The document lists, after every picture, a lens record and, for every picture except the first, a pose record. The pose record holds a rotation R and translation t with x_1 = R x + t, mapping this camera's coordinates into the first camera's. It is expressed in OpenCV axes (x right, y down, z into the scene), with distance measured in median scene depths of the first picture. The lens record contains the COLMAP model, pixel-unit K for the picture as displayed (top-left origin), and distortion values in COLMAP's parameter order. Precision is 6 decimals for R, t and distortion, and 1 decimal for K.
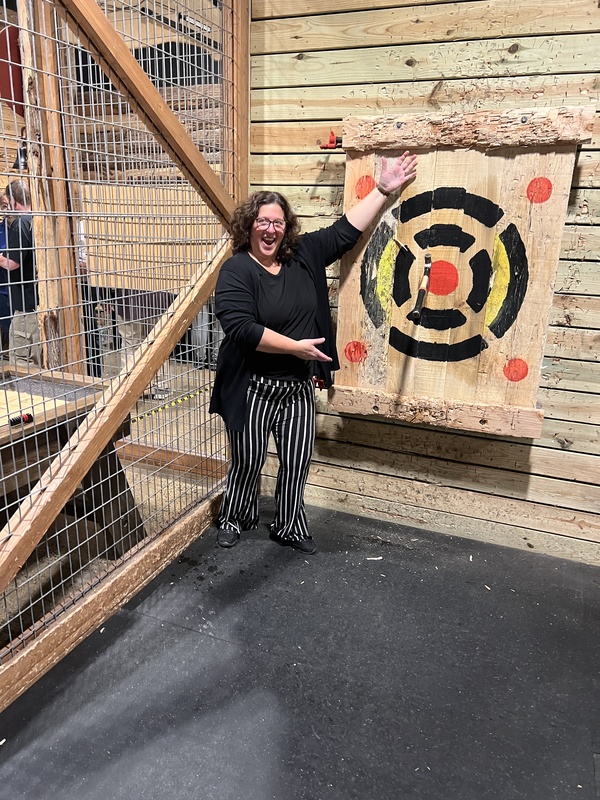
lens RADIAL K [[598.6, 0, 300.0], [0, 598.6, 400.0], [0, 0, 1]] dist [0.036231, -0.038120]
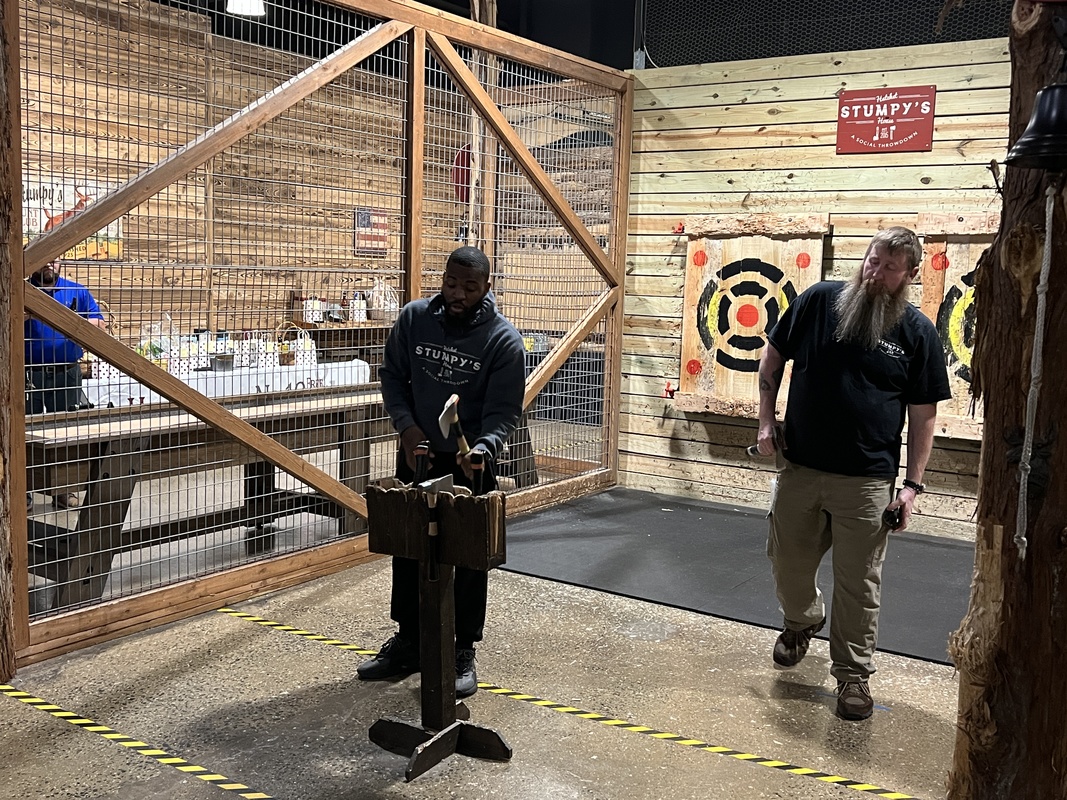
lens RADIAL K [[1117.8, 0, 533.5], [0, 1117.8, 400.0], [0, 0, 1]] dist [0.013029, 0.000496]
pose [[0.978005, 0.025682, -0.206996, 0.289692], [-0.063761, 0.981697, -0.179457, 0.530144], [0.198599, 0.188708, 0.961742, -1.723896]]
